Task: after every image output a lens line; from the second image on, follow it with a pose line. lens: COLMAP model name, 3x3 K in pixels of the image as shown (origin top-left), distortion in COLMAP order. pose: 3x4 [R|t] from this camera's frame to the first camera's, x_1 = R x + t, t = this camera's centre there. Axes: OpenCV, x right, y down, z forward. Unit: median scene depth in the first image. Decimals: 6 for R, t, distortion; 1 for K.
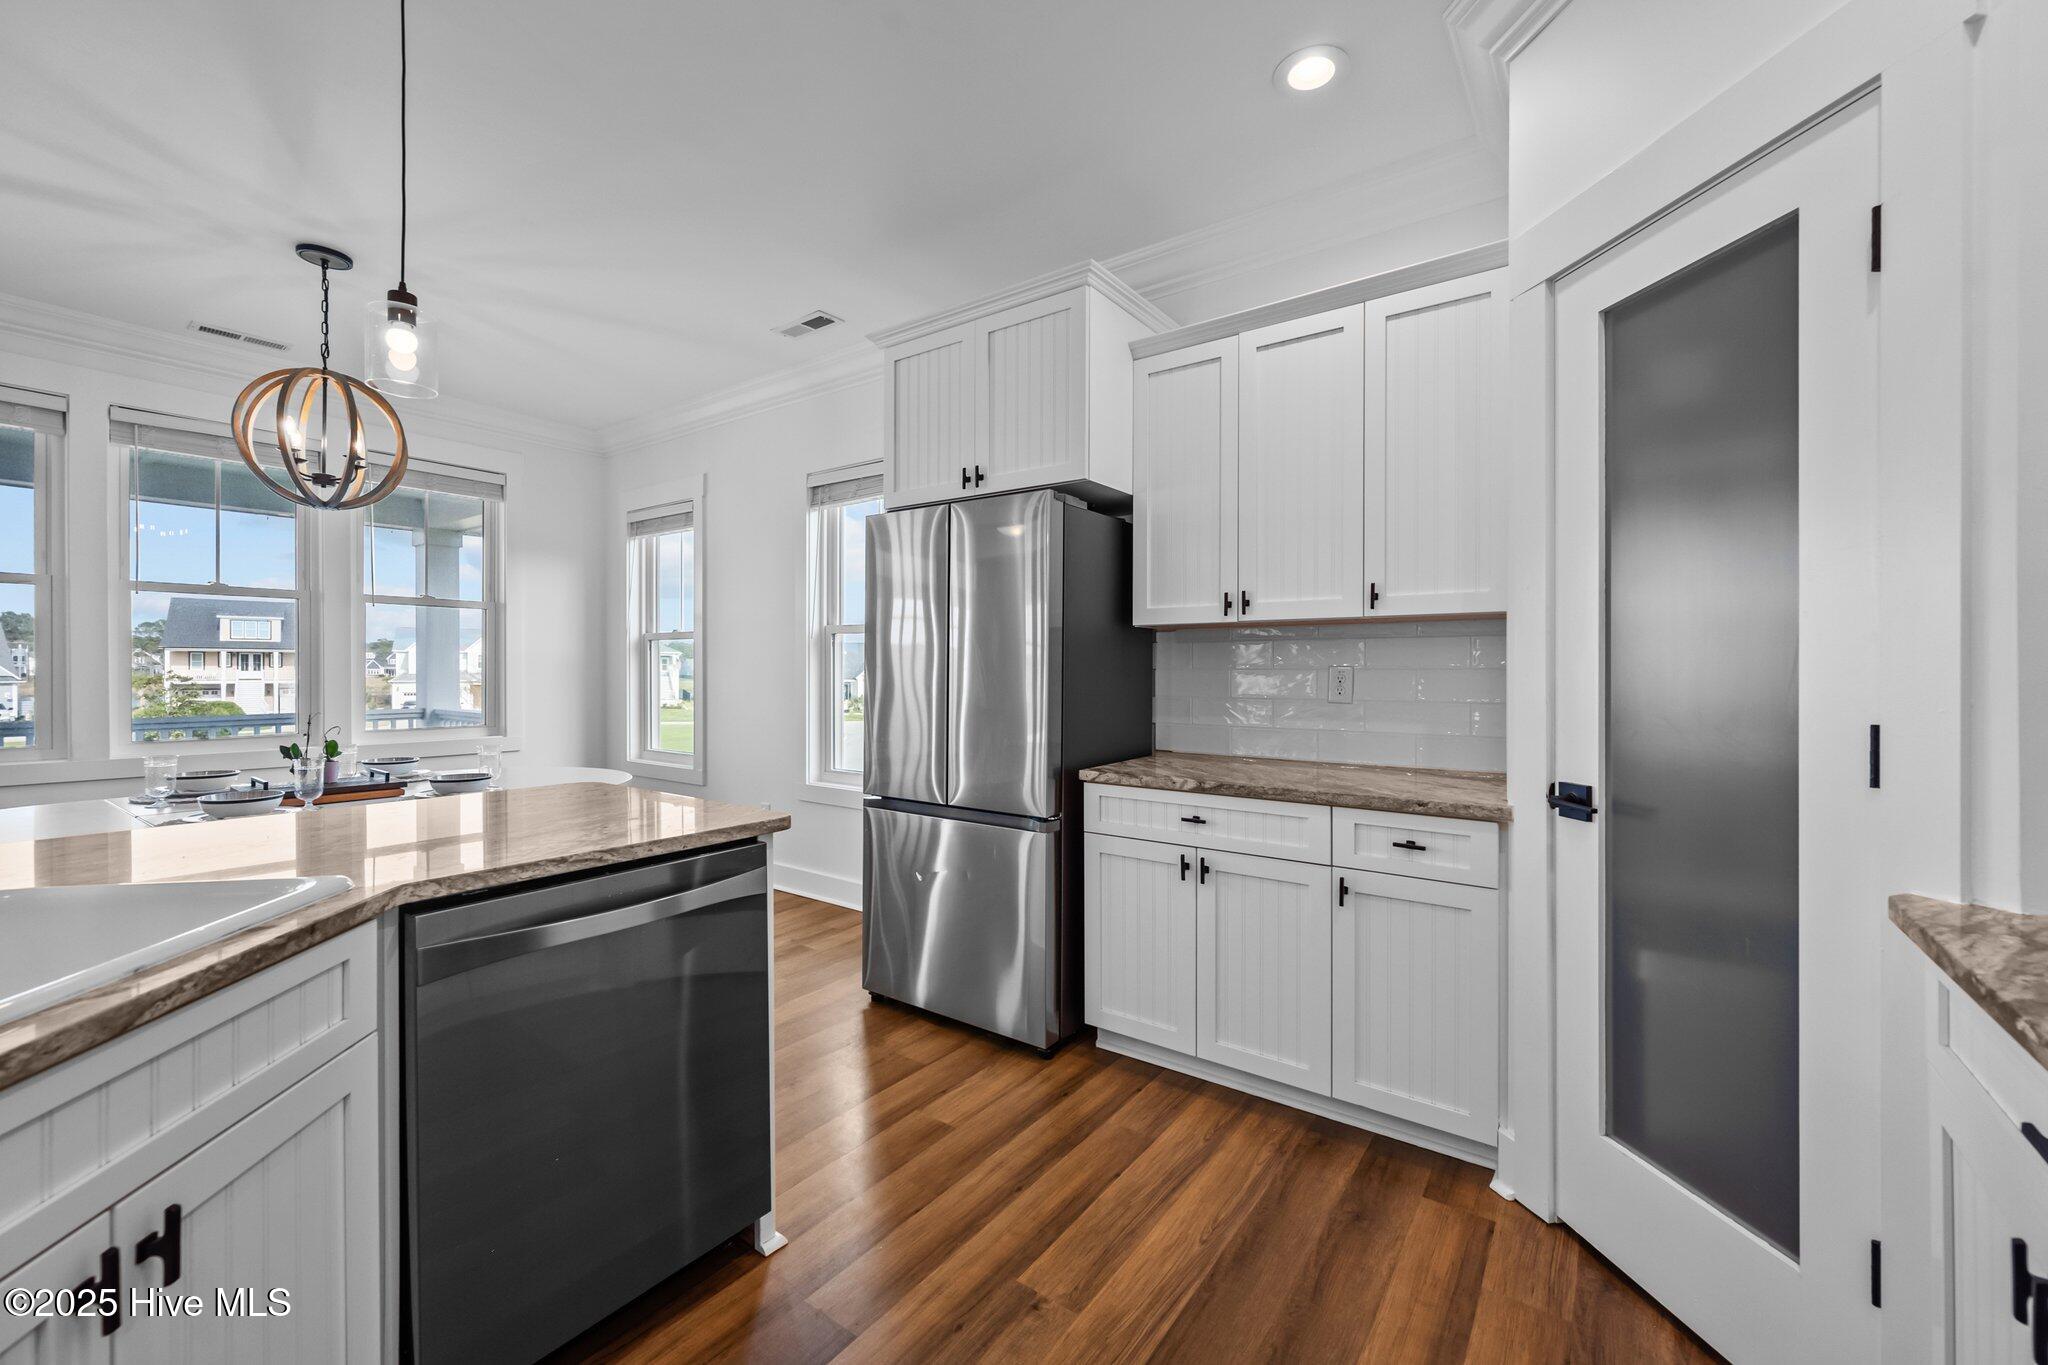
lens RADIAL K [[814.9, 0, 1029.6], [0, 814.9, 670.7], [0, 0, 1]] dist [-0.000311, 0.000201]
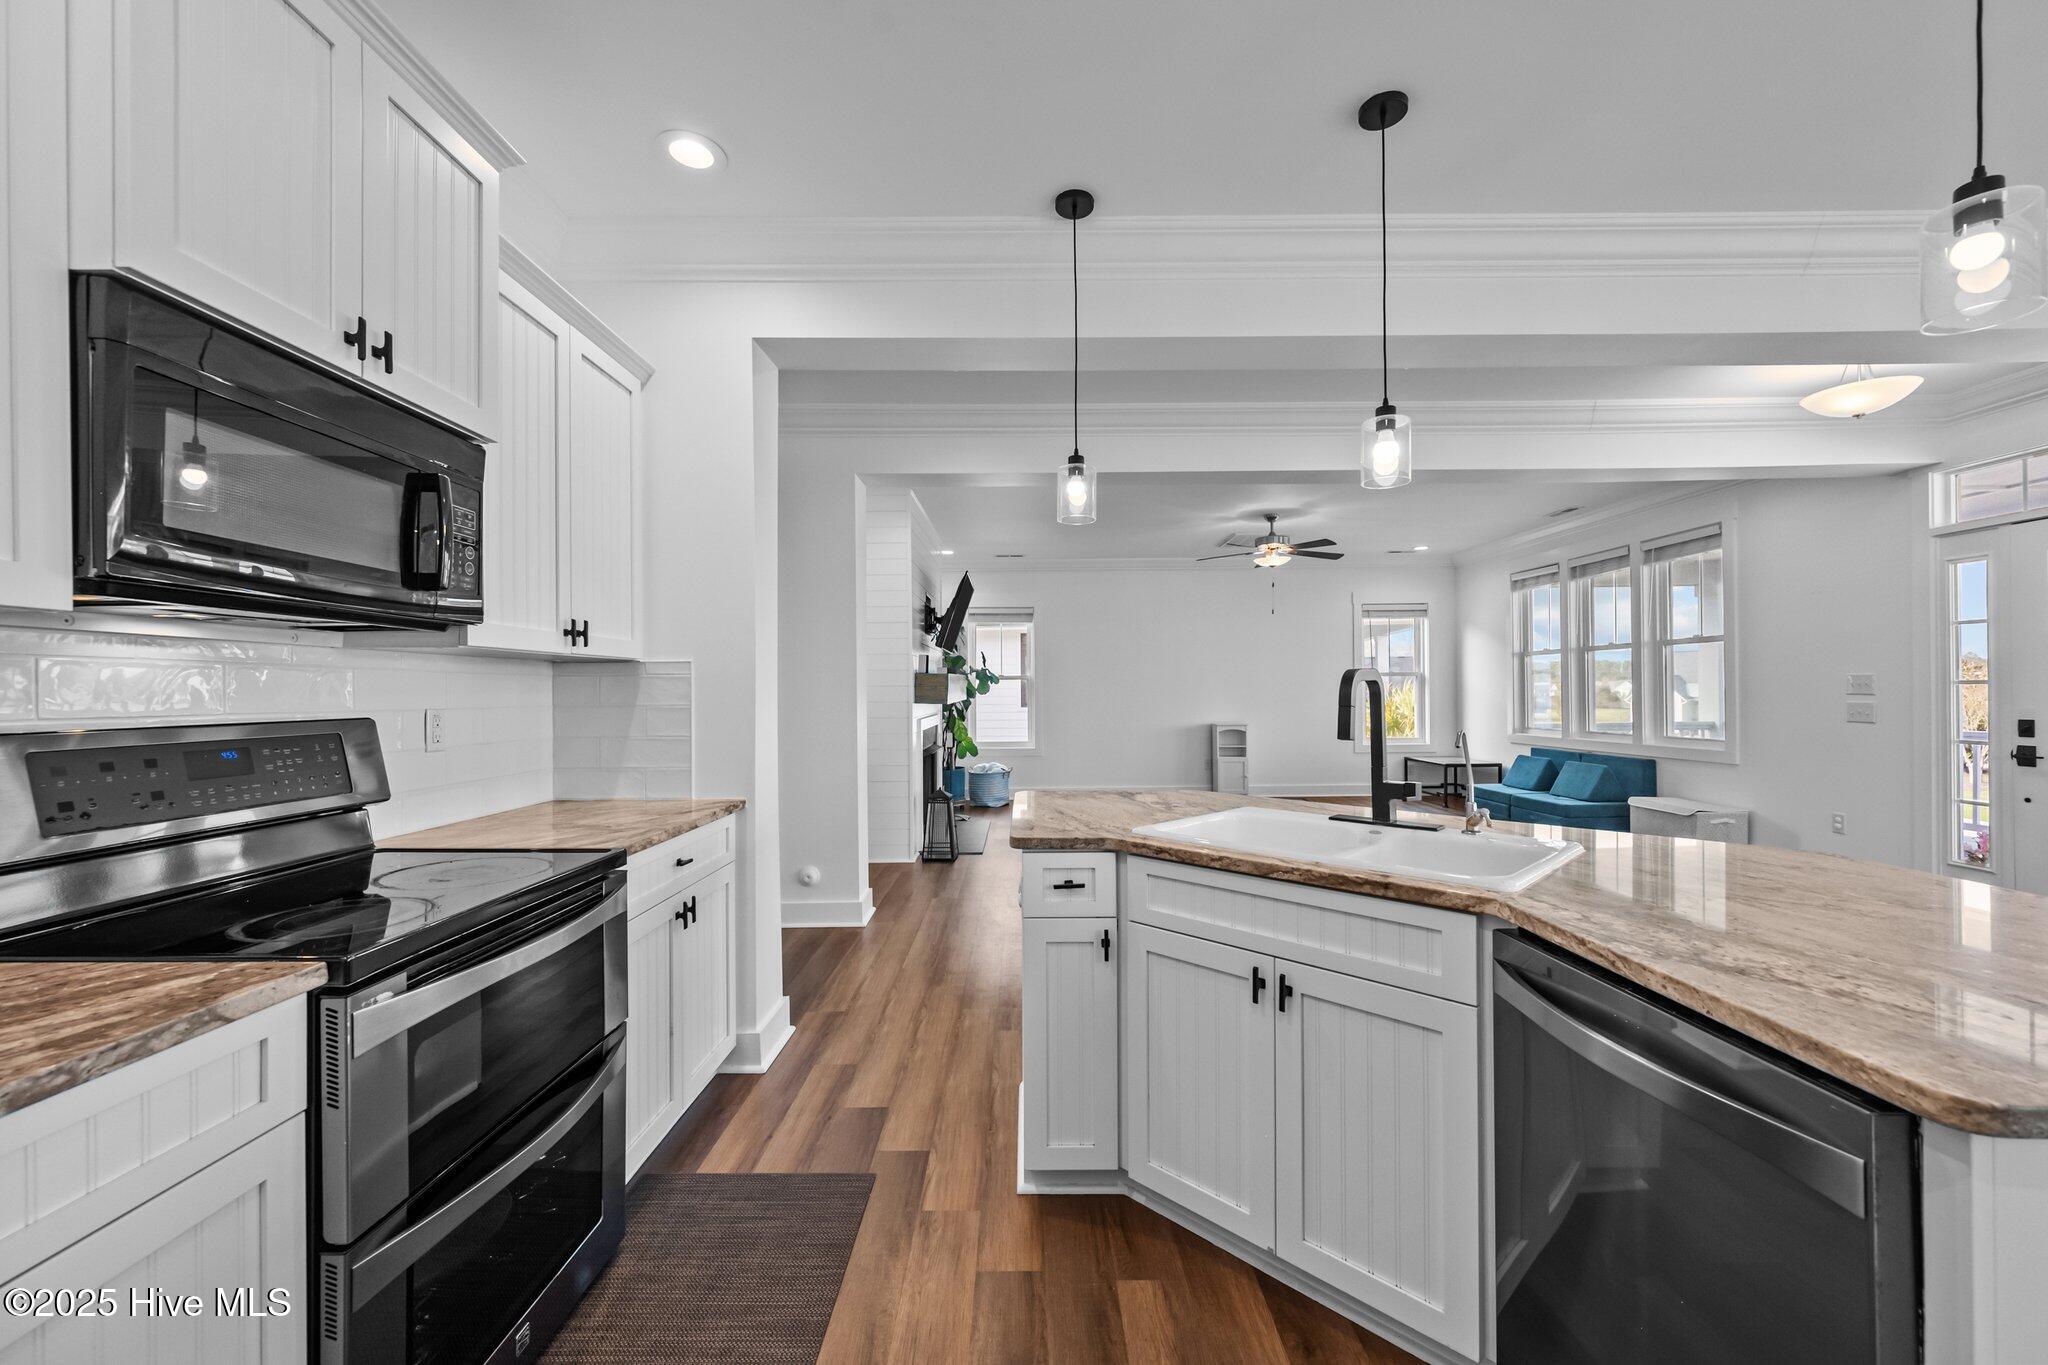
lens RADIAL K [[809.7, 0, 1030.0], [0, 809.7, 690.2], [0, 0, 1]] dist [-0.000545, 0.000441]
pose [[-0.803021, 0.002578, -0.595946, 0.224252], [0.006151, 0.999973, -0.003962, -0.016792], [0.595919, -0.006847, -0.803015, 0.769467]]
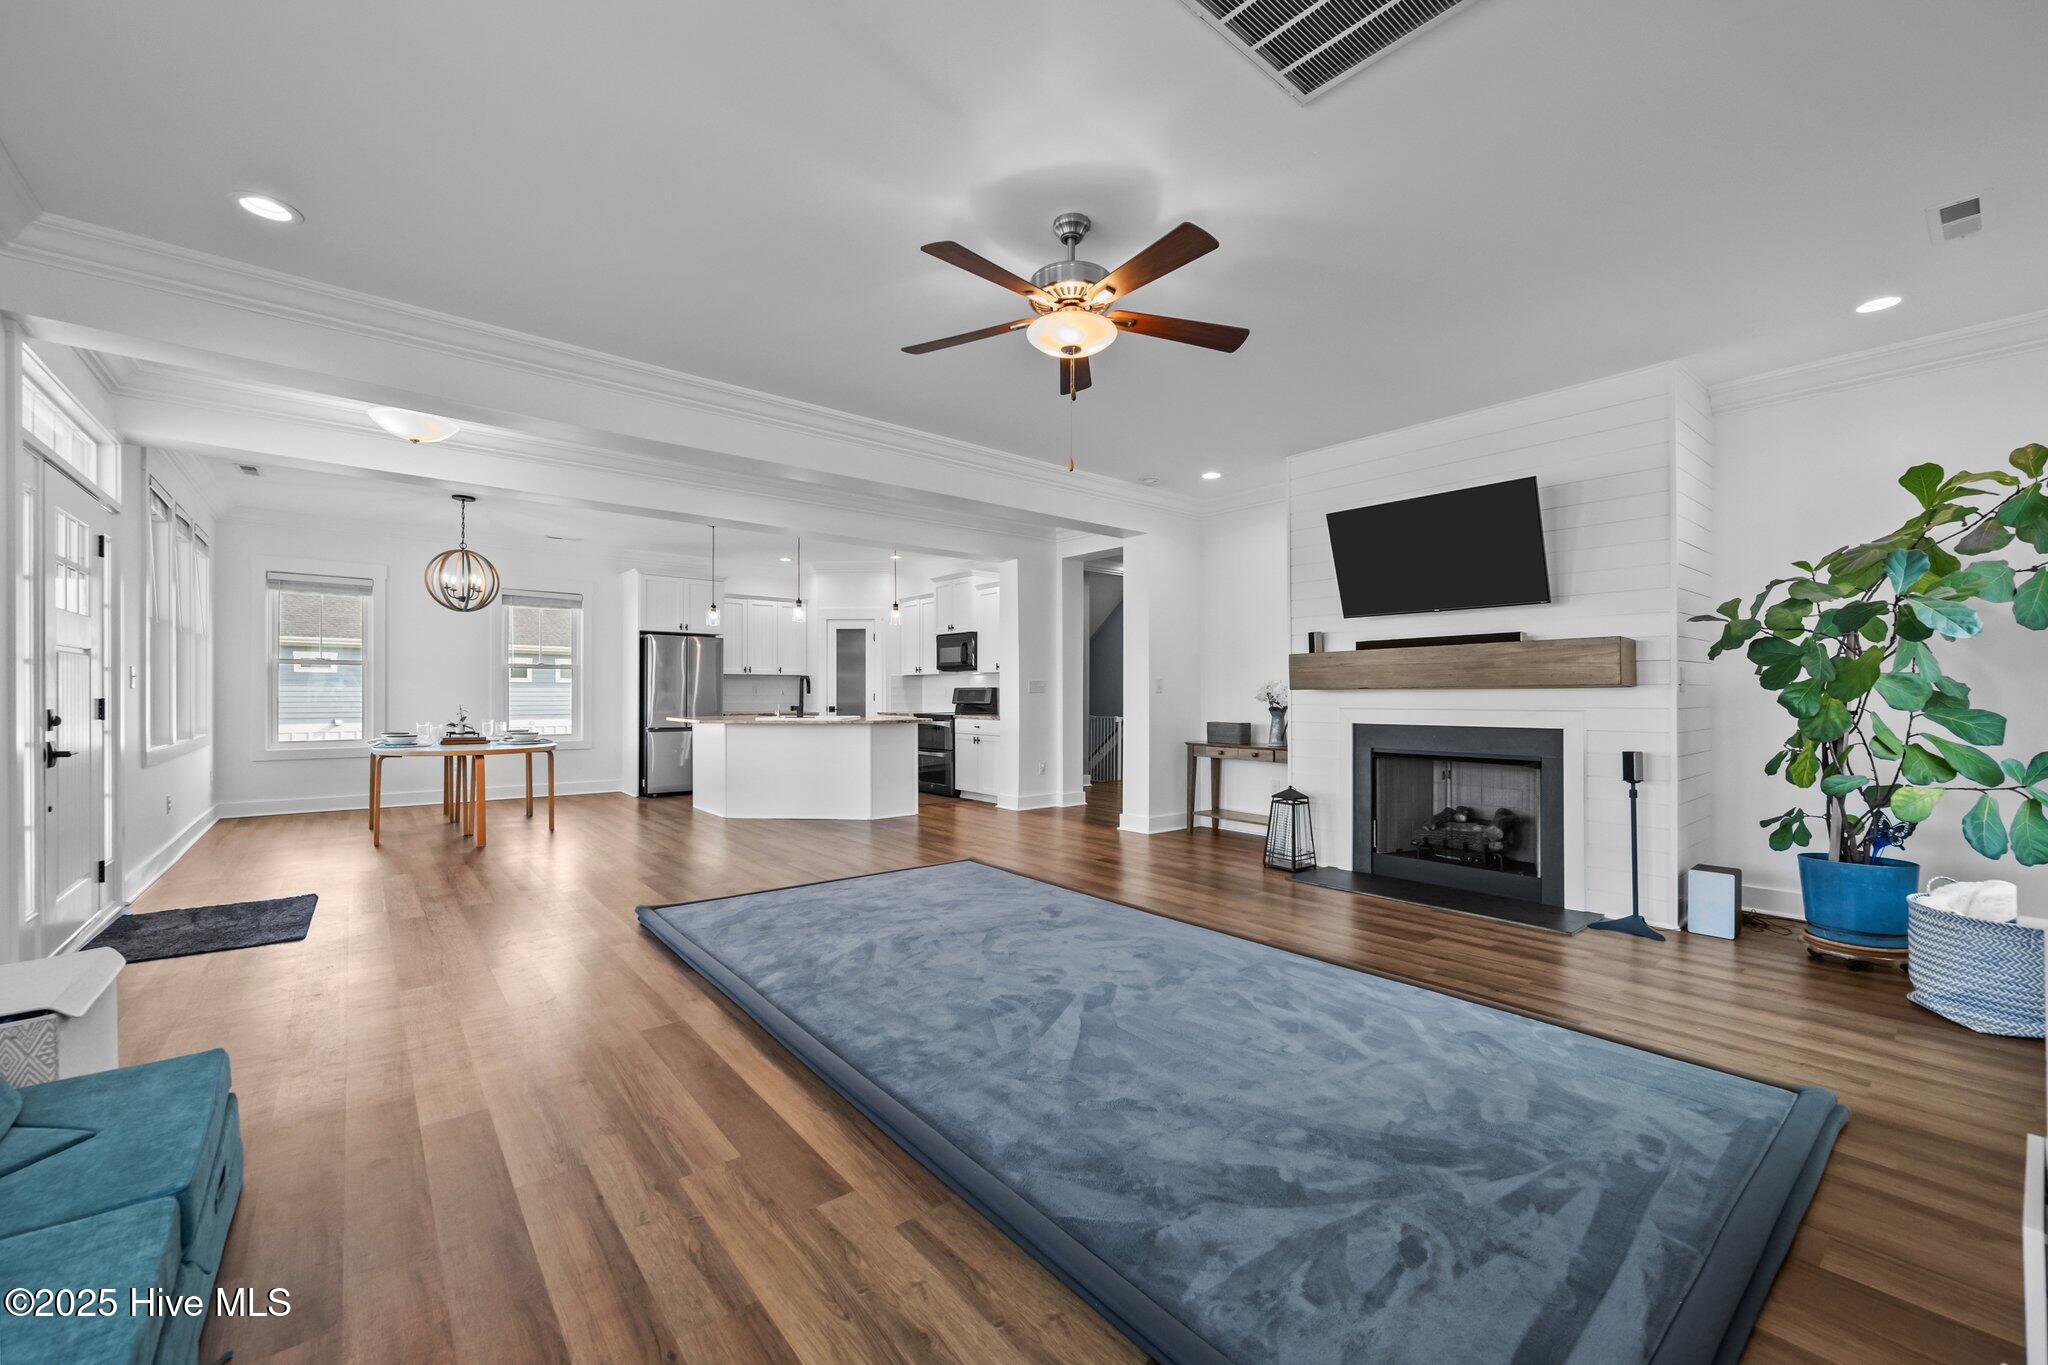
lens RADIAL K [[809.7, 0, 1030.0], [0, 809.7, 690.2], [0, 0, 1]] dist [-0.000545, 0.000441]
pose [[0.245543, 0.001215, 0.969385, -3.484231], [-0.000109, 0.999999, -0.001225, 0.022009], [-0.969386, 0.000195, 0.245543, -1.375100]]
